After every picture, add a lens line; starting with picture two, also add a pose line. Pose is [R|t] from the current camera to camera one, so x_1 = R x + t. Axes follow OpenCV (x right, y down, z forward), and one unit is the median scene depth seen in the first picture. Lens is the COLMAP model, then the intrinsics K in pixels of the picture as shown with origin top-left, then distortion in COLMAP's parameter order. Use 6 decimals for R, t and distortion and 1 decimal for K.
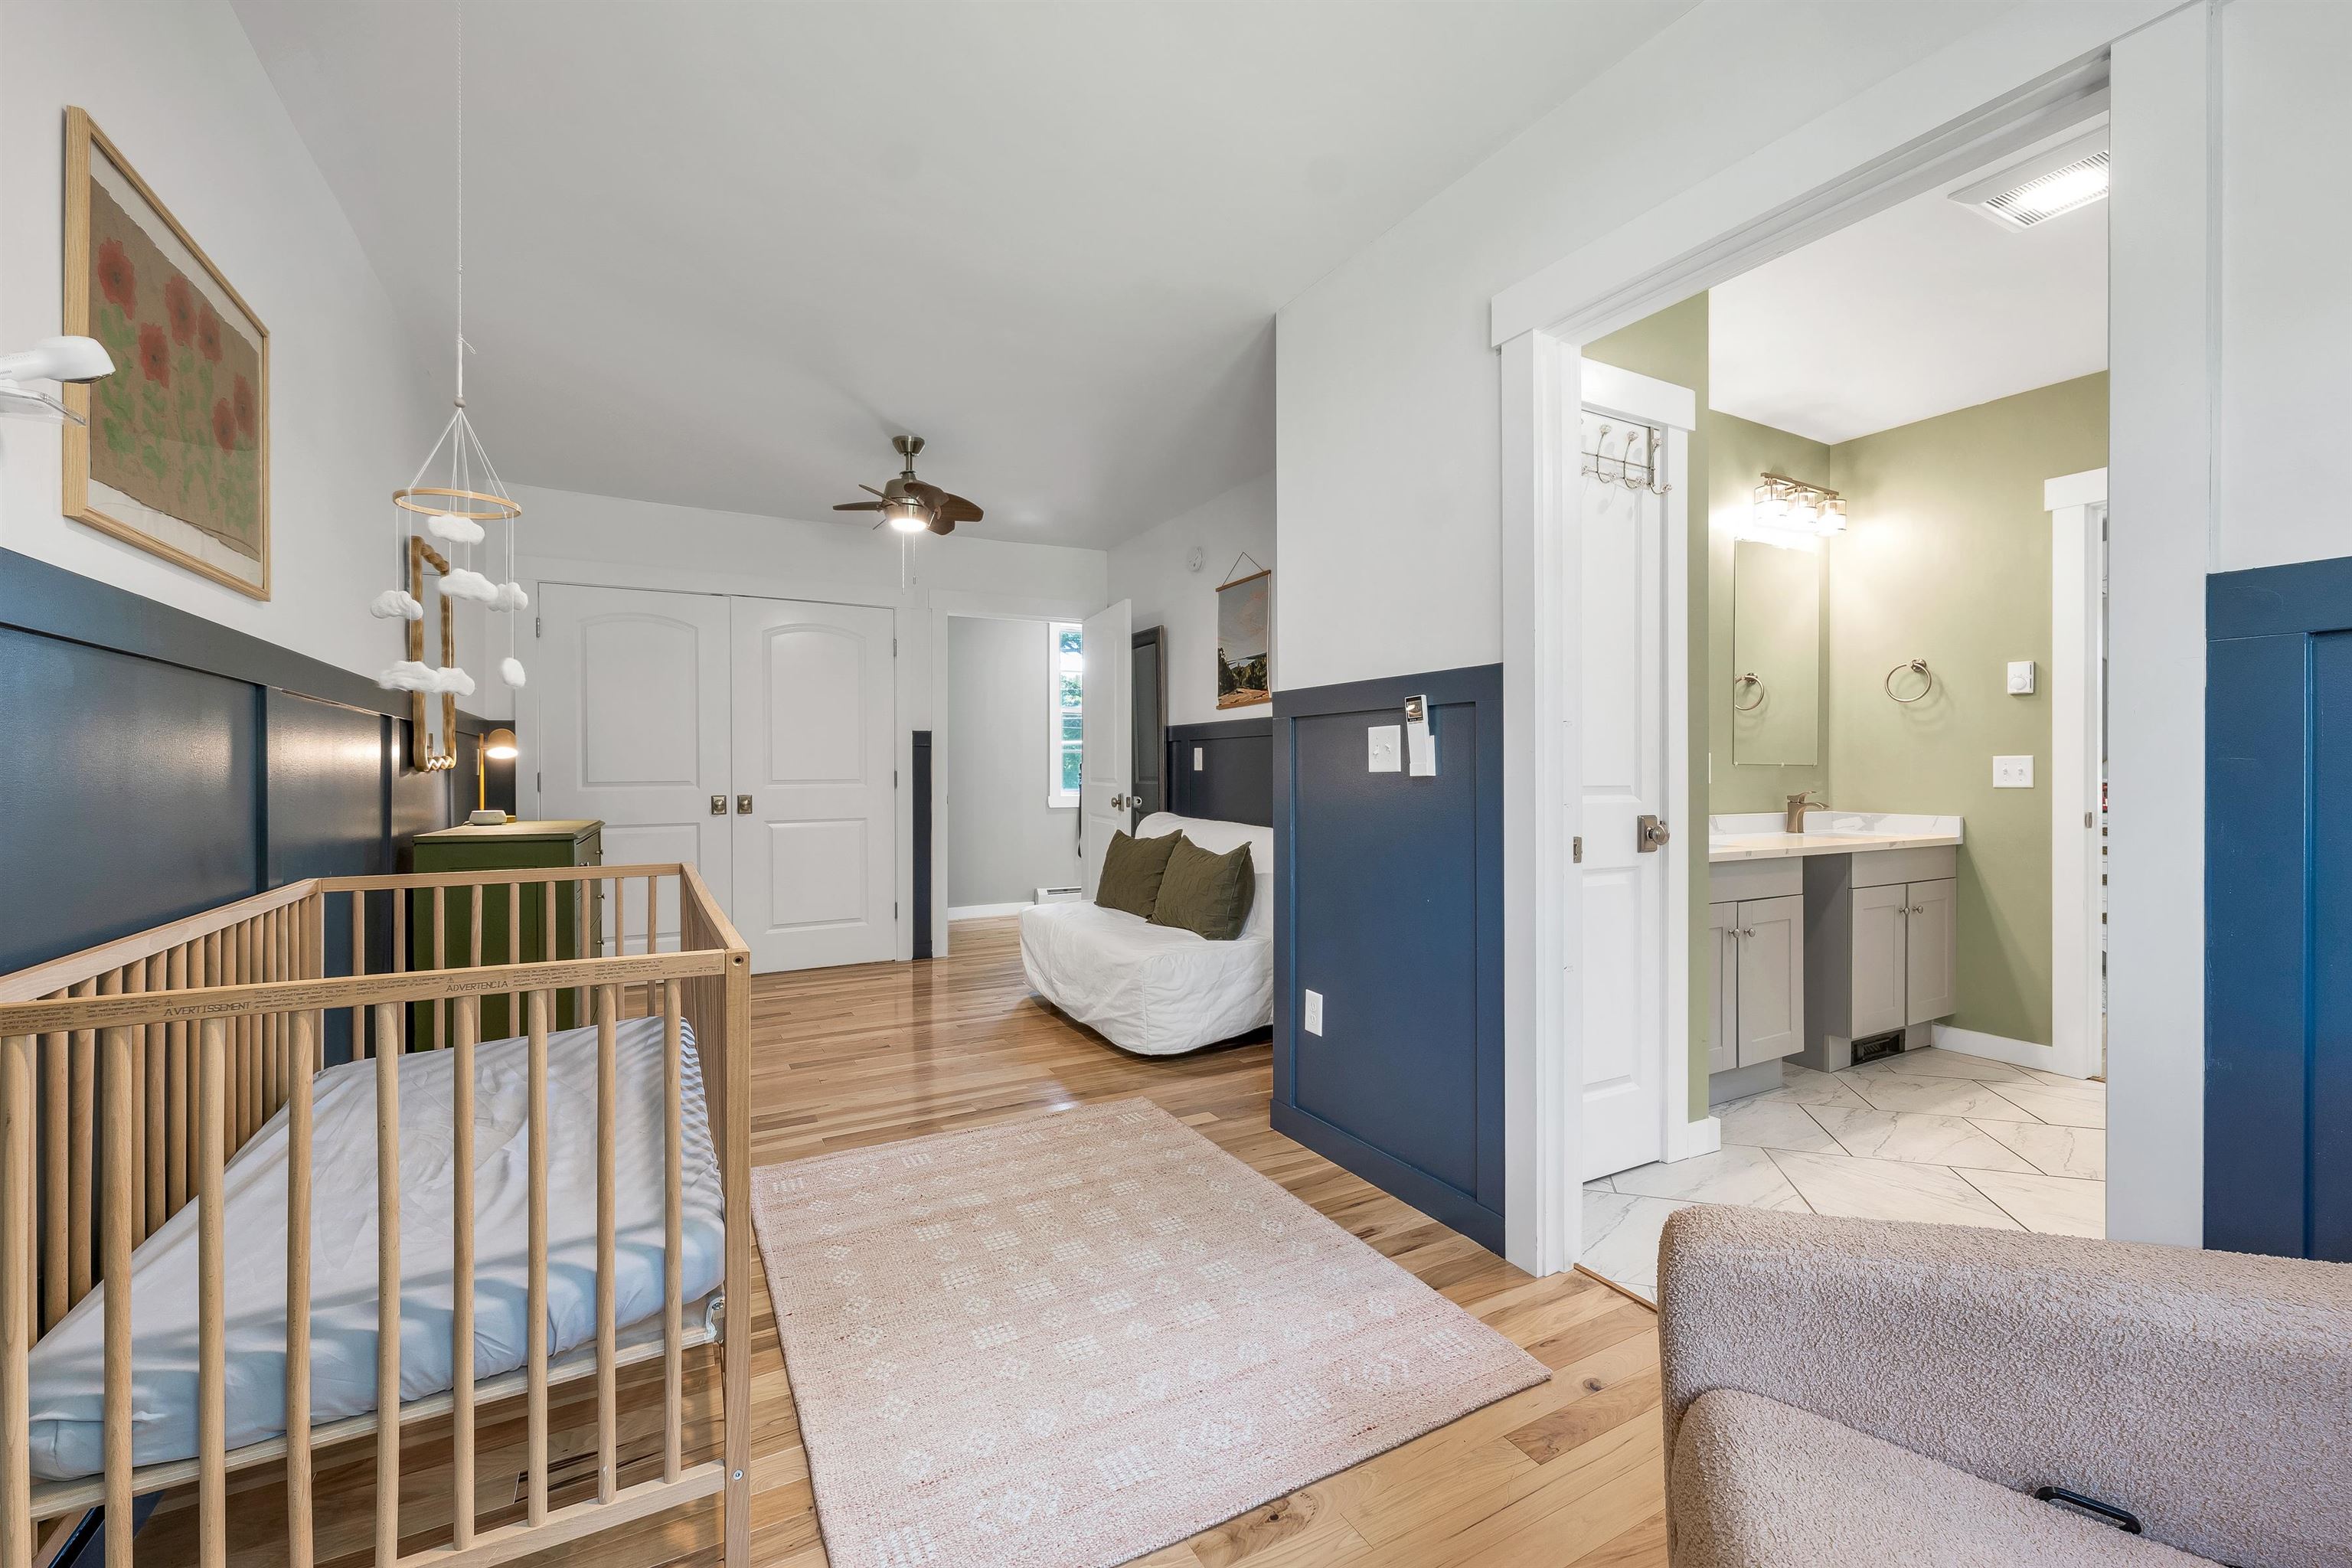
lens RADIAL K [[965.1, 0, 1176.0], [0, 965.1, 784.0], [0, 0, 1]] dist [0.001032, 0.000138]
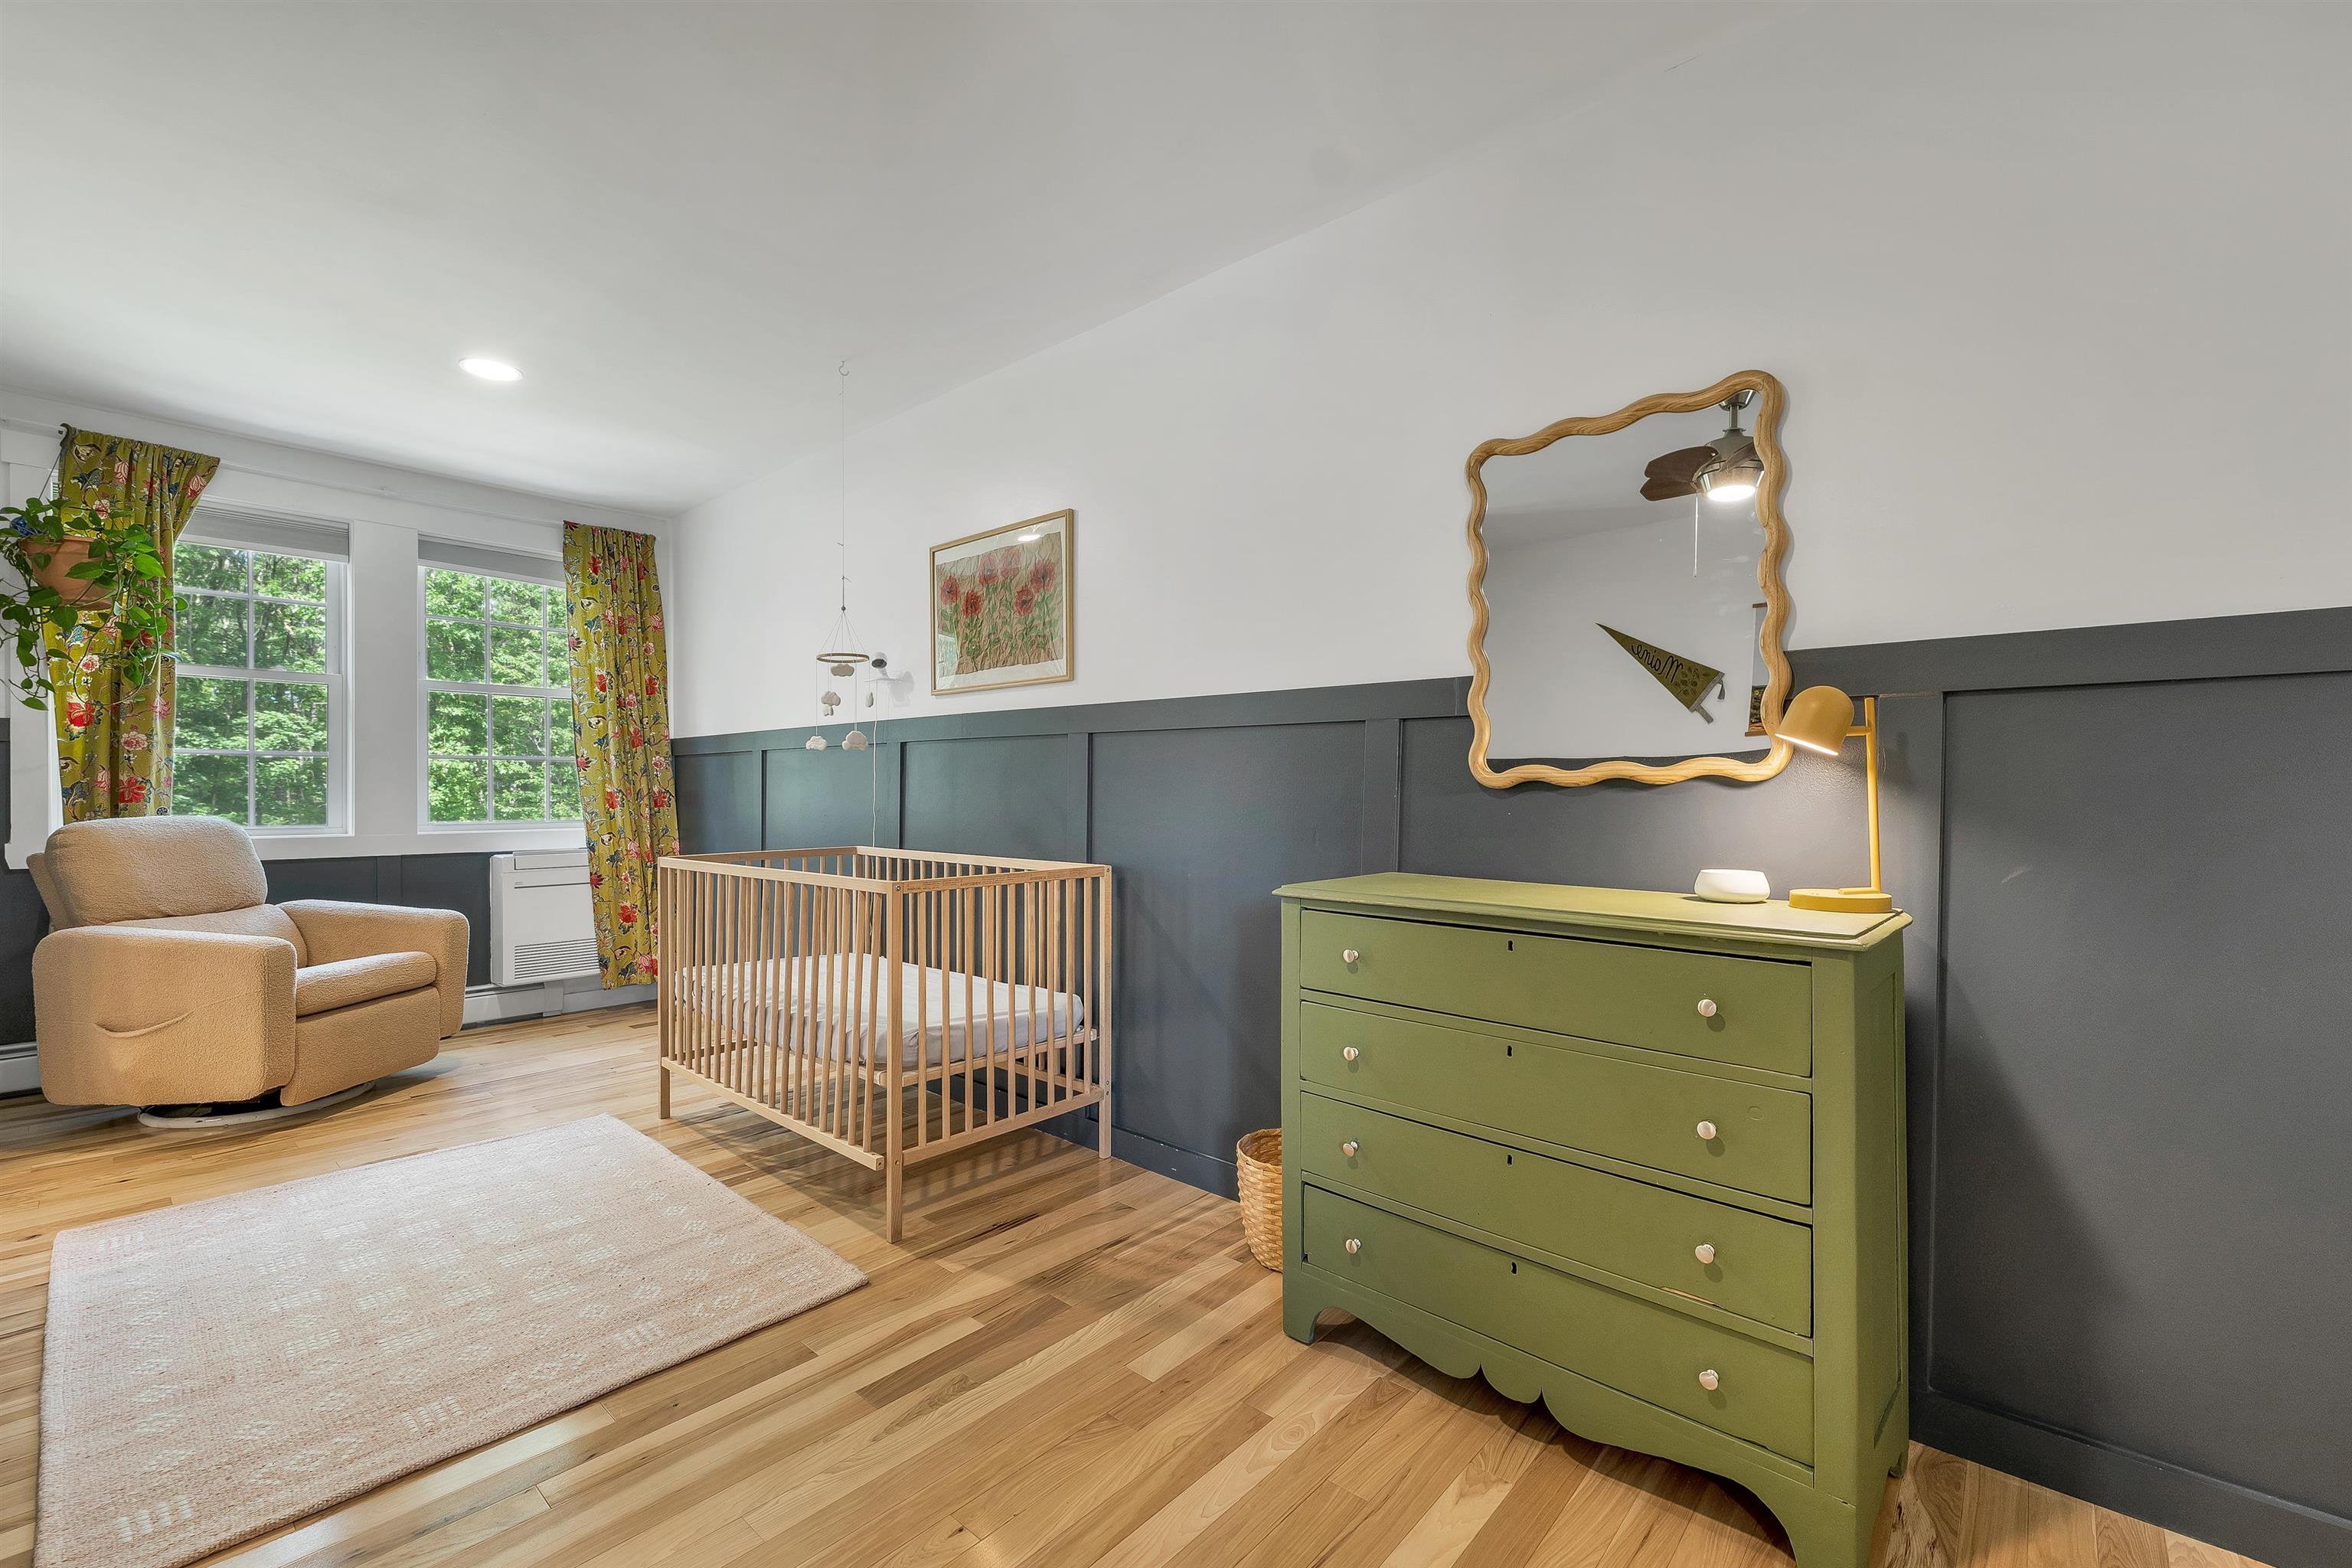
lens RADIAL K [[989.1, 0, 1168.1], [0, 989.1, 825.1], [0, 0, 1]] dist [0.000779, 0.000439]
pose [[-0.943262, 0.006153, -0.331994, -0.459634], [-0.006442, 0.999301, 0.036824, -0.011123], [0.331988, 0.036873, -0.942563, 2.097463]]
